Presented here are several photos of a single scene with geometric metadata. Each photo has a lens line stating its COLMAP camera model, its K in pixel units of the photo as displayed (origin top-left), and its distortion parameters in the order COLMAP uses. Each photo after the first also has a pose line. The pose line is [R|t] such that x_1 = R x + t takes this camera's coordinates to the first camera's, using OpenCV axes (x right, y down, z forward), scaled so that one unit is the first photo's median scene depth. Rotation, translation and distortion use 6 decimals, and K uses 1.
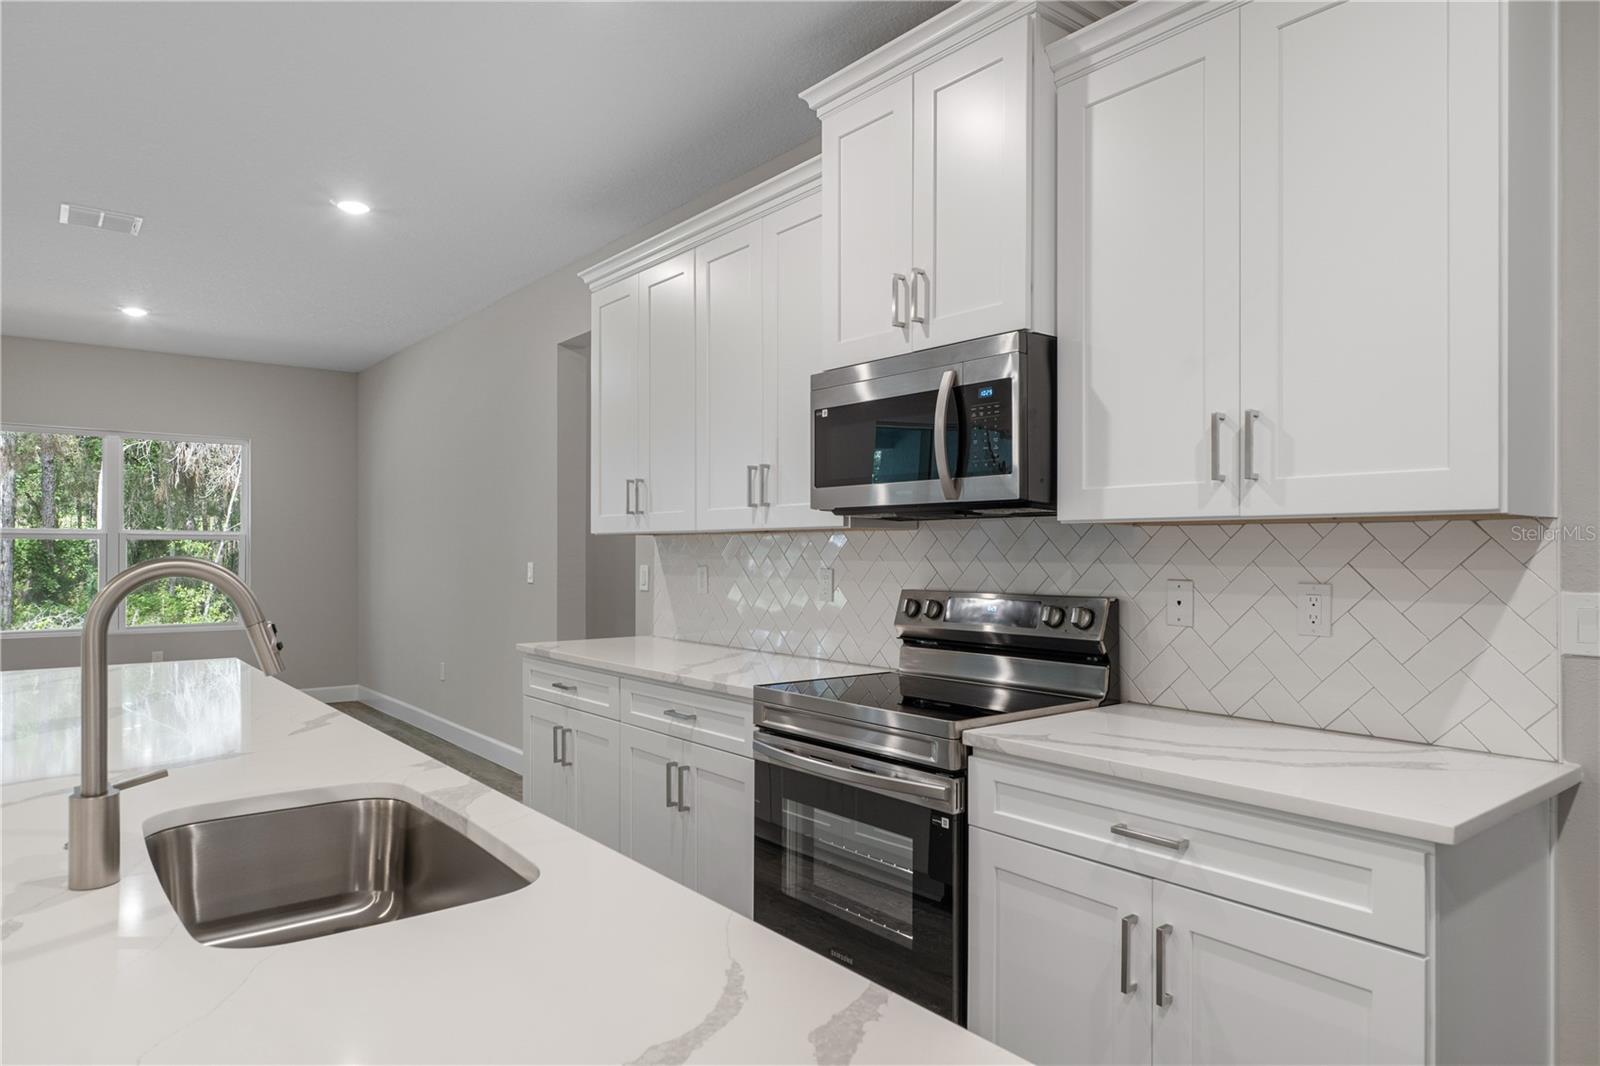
lens RADIAL K [[983.6, 0, 789.0], [0, 983.6, 547.0], [0, 0, 1]] dist [-0.001336, 0.000256]
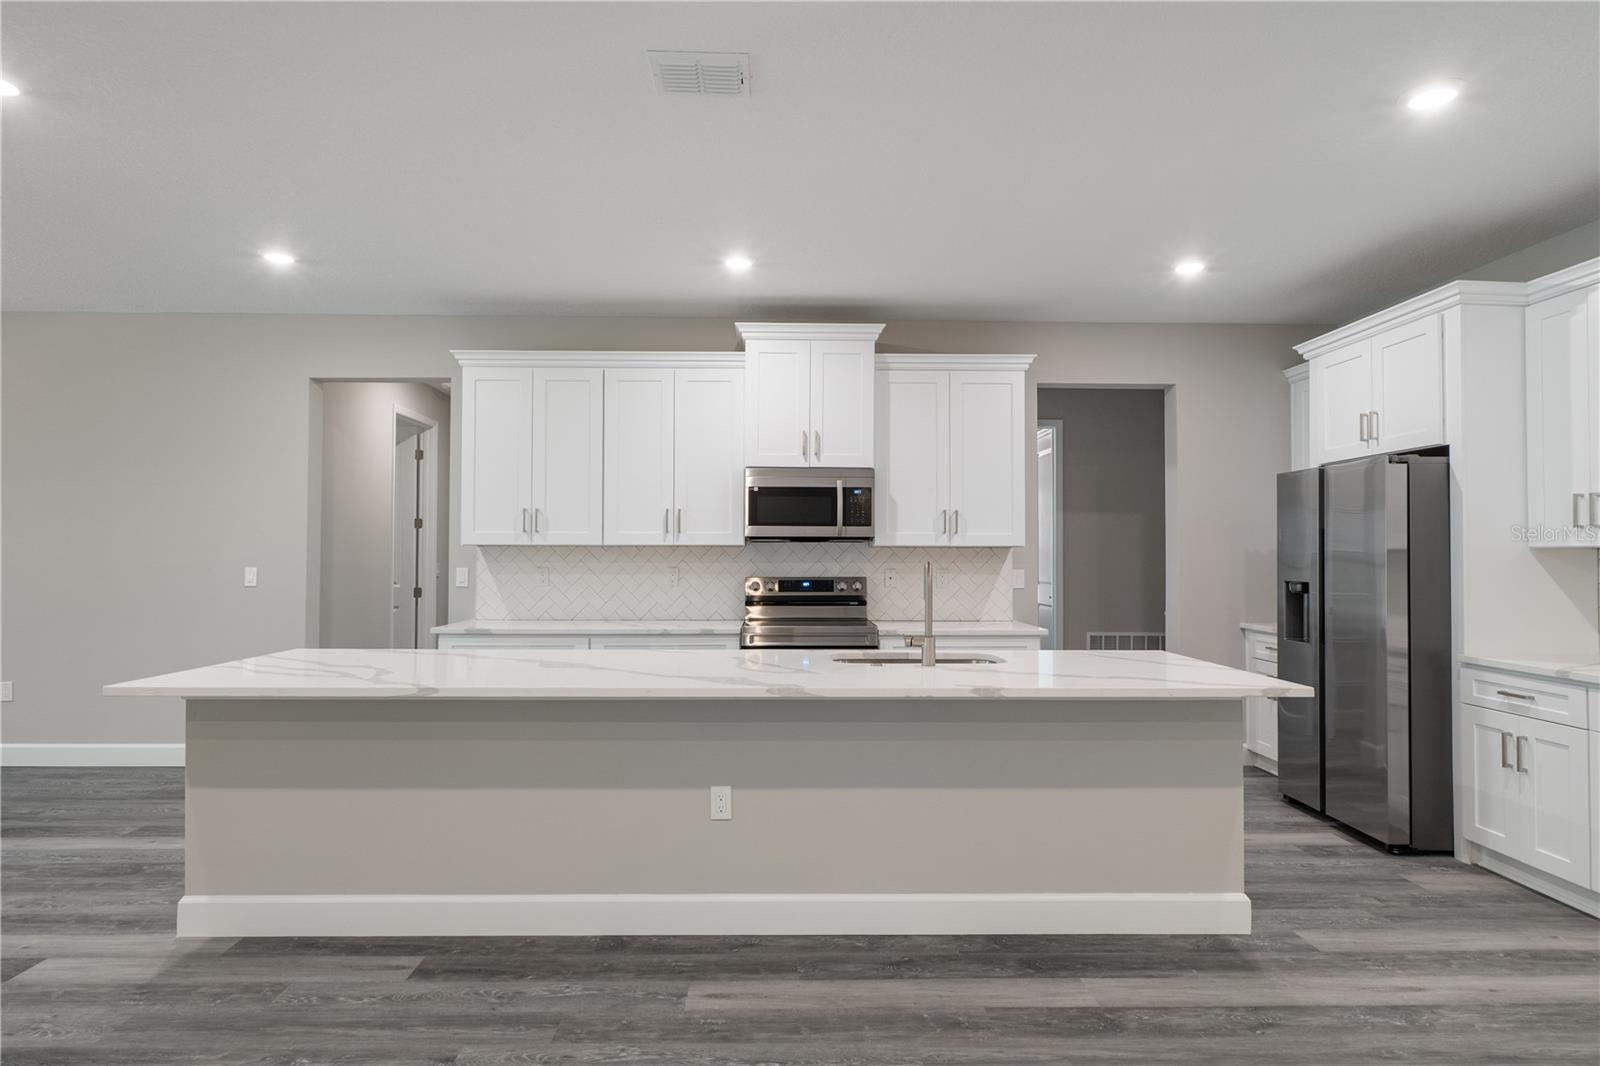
lens RADIAL K [[896.1, 0, 792.7], [0, 896.1, 531.4], [0, 0, 1]] dist [0.000990, 0.000537]
pose [[0.603776, 0.022949, 0.796824, -1.556952], [-0.004262, 0.999664, -0.025561, -0.003139], [-0.797143, 0.012037, 0.603671, -0.185523]]
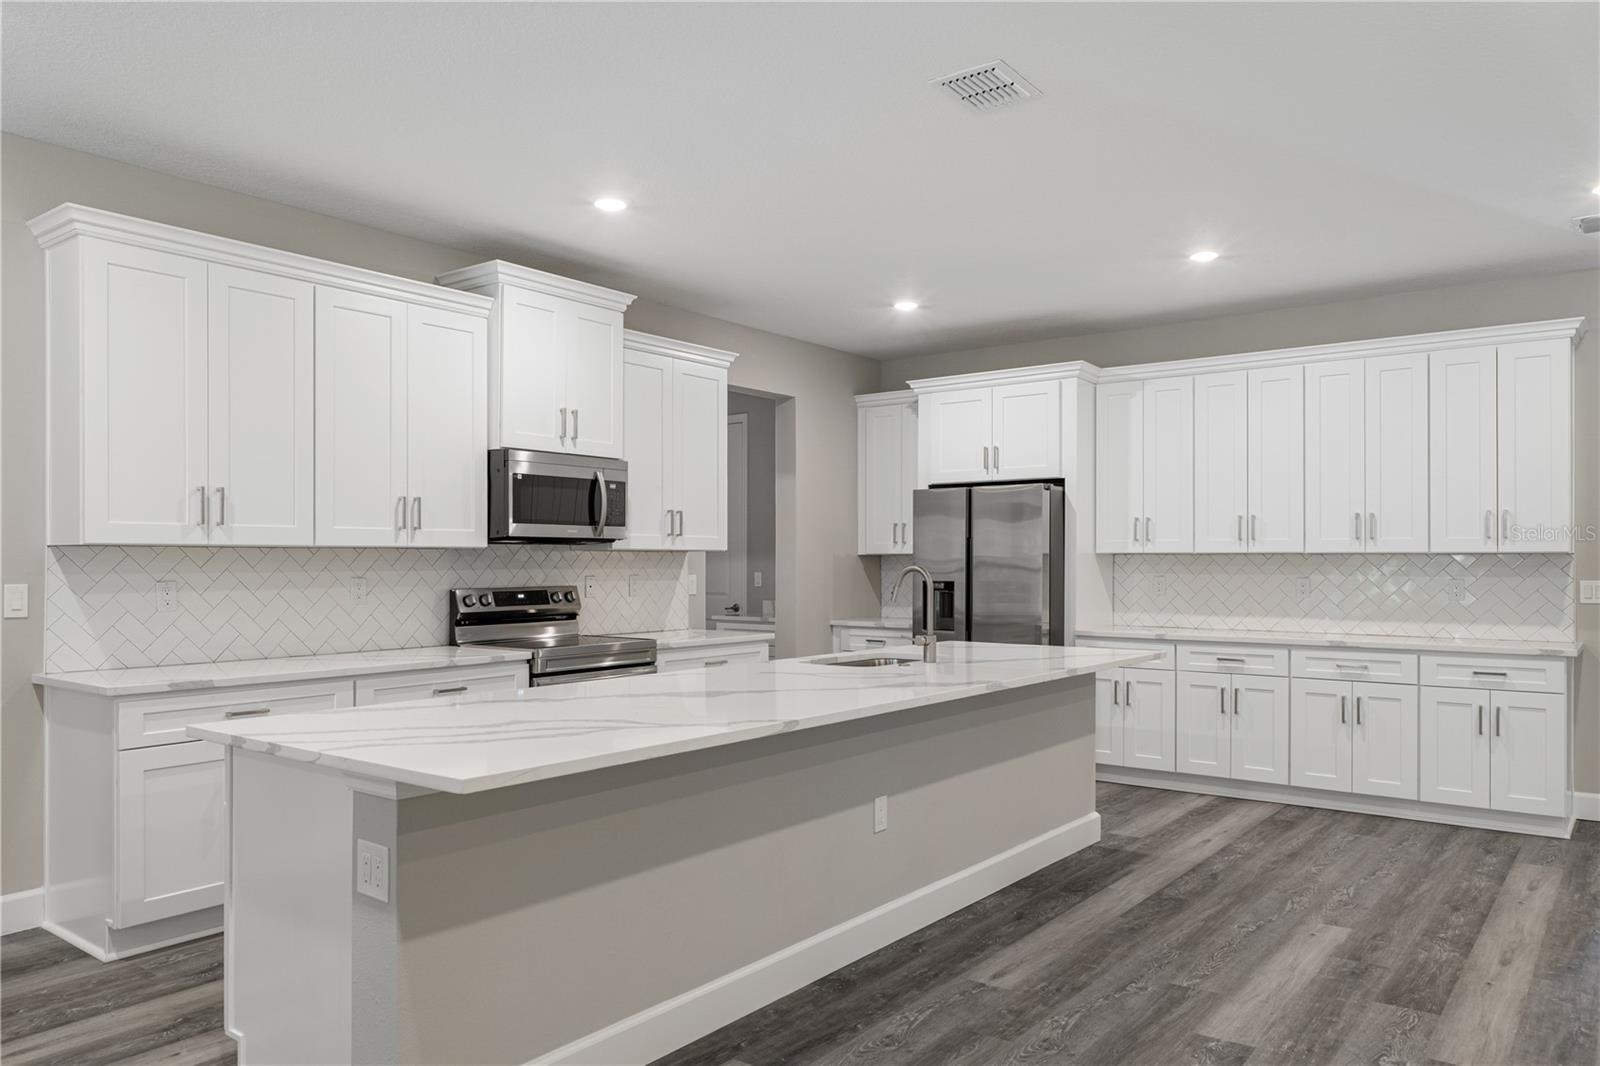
lens RADIAL K [[1116.0, 0, 785.5], [0, 1116.0, 564.6], [0, 0, 1]] dist [-0.001501, -0.000301]
pose [[-0.240736, -0.004092, 0.970582, -2.056382], [-0.002034, 0.999991, 0.003712, -0.001457], [-0.970588, -0.001081, -0.240743, 1.151405]]
